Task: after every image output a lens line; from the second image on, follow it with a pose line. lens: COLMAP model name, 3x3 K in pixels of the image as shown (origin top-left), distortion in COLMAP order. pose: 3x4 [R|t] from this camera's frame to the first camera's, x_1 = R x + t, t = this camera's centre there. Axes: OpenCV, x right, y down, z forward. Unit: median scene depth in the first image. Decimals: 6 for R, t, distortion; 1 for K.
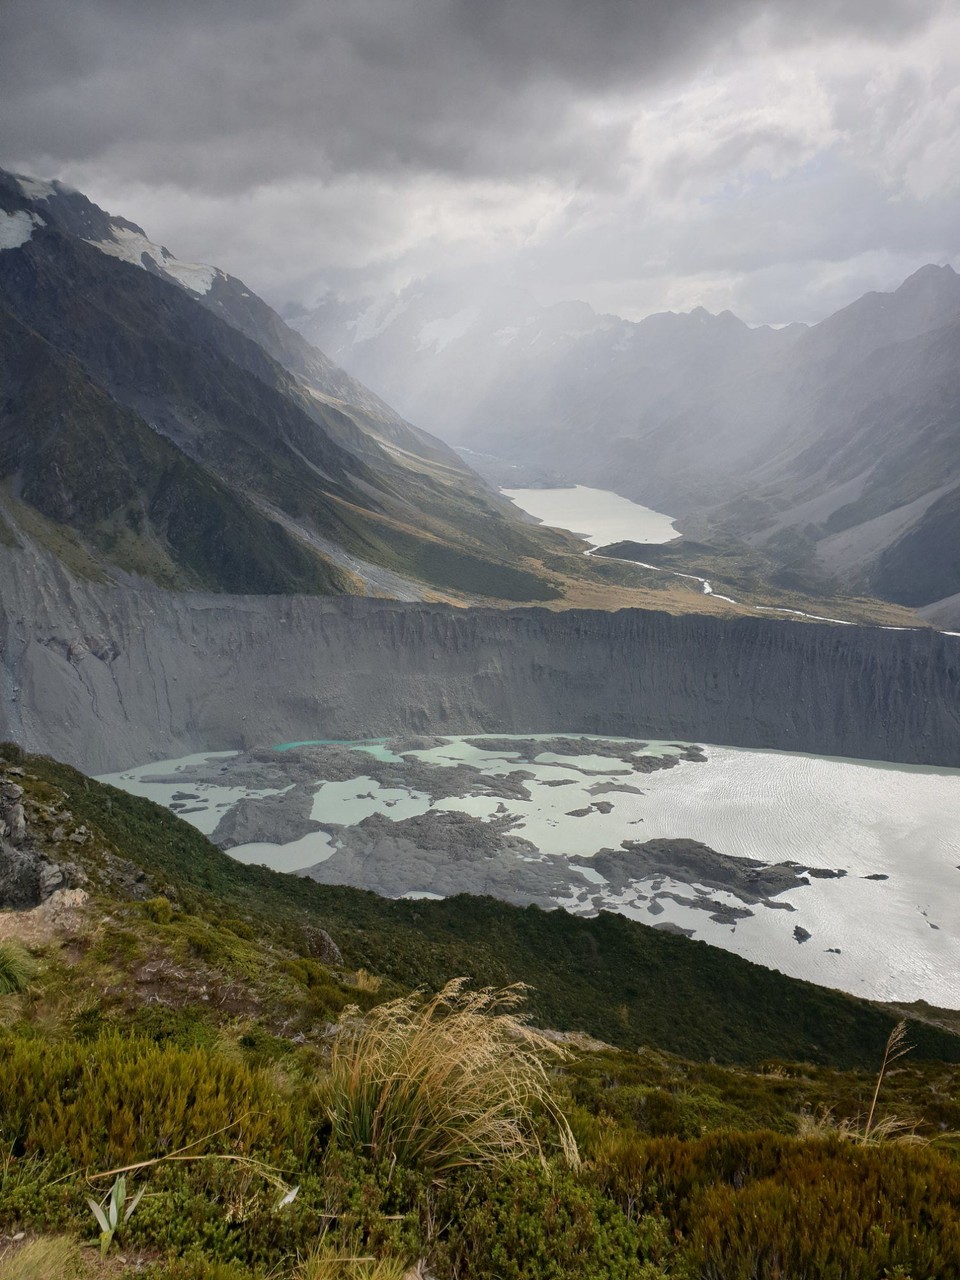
lens RADIAL K [[992.6, 0, 490.9], [0, 992.6, 656.3], [0, 0, 1]] dist [0.027768, -0.018146]
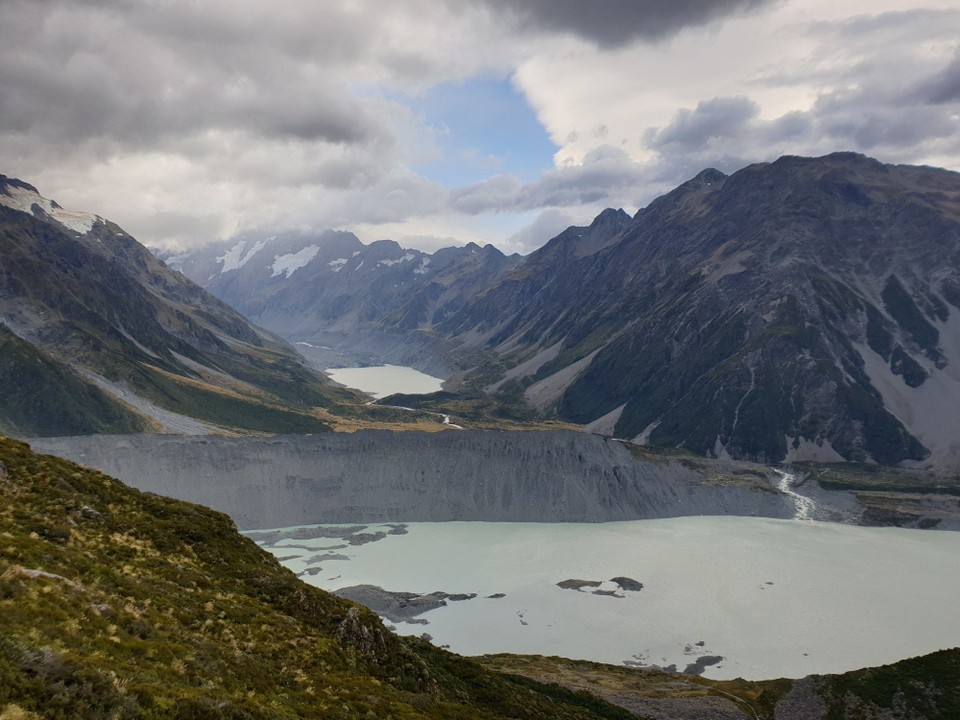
lens RADIAL K [[744.5, 0, 484.8], [0, 744.5, 361.5], [0, 0, 1]] dist [0.027768, -0.018146]
pose [[0.983459, -0.043888, 0.175732, 0.094689], [0.076099, 0.980536, -0.180992, 0.041828], [-0.164368, 0.191372, 0.967657, -0.025319]]
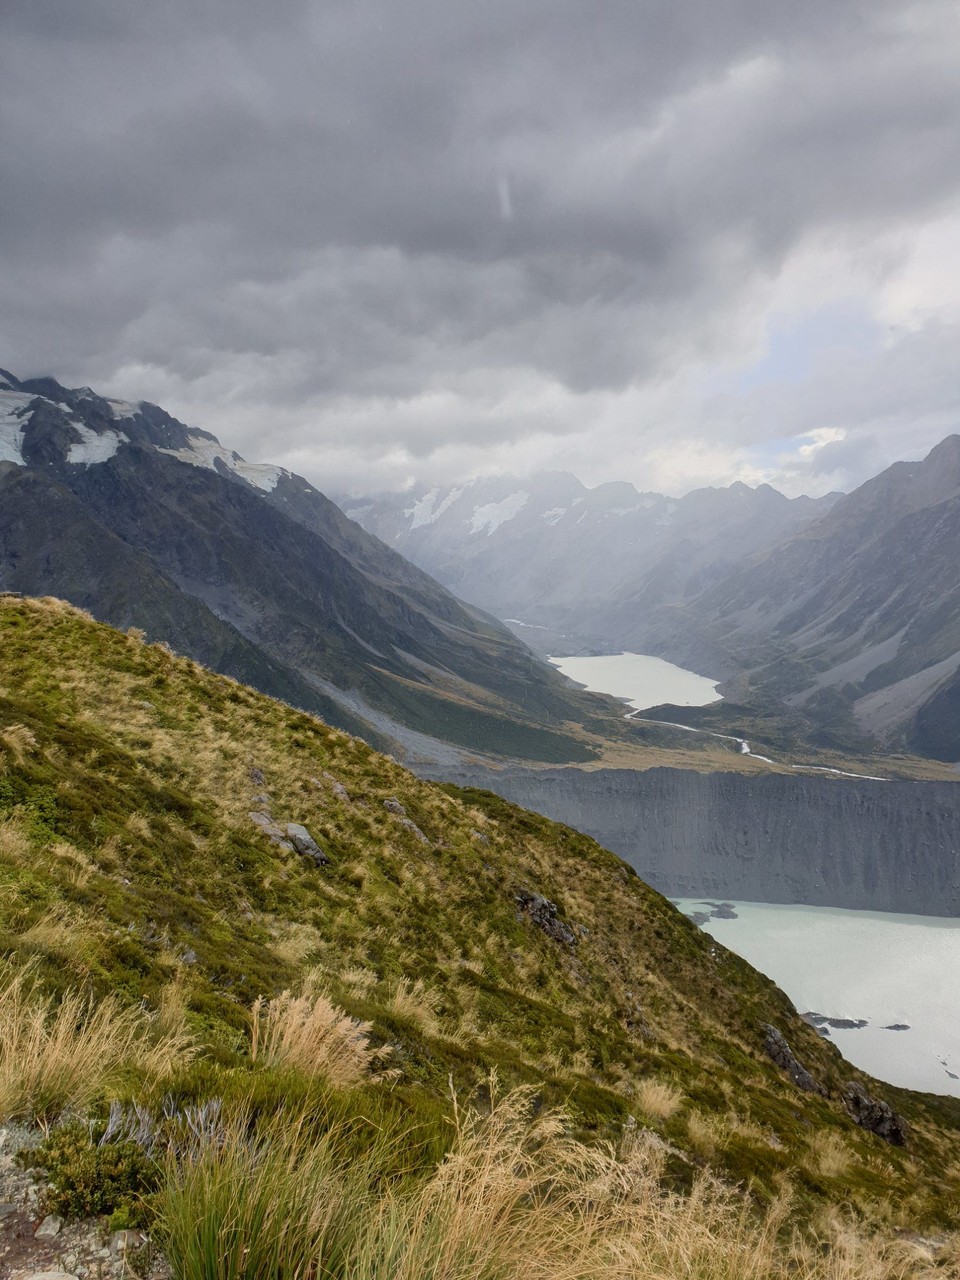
lens RADIAL K [[992.6, 0, 489.2], [0, 992.6, 661.0], [0, 0, 1]] dist [0.027768, -0.018146]
pose [[0.997616, -0.030790, -0.061754, 0.022143], [0.020172, 0.985967, -0.165719, 0.007162], [0.065990, 0.164078, 0.984238, -0.038803]]
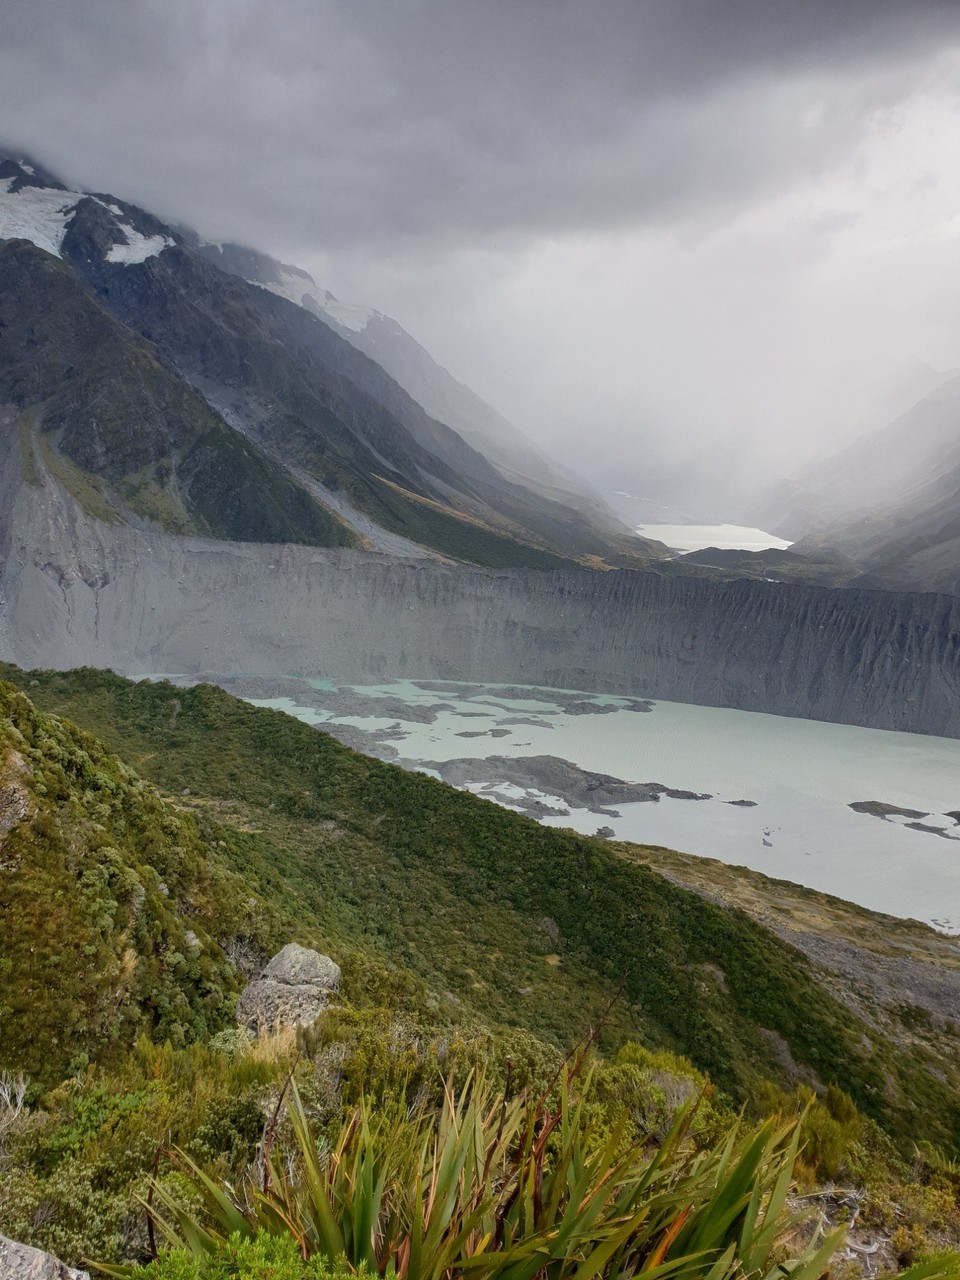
lens RADIAL K [[992.6, 0, 479.7], [0, 992.6, 659.3], [0, 0, 1]] dist [0.027768, -0.018146]
pose [[0.974864, 0.052245, -0.216588, 0.160822], [-0.067266, 0.995771, -0.062570, 0.077188], [0.212403, 0.075566, 0.974256, 0.038508]]
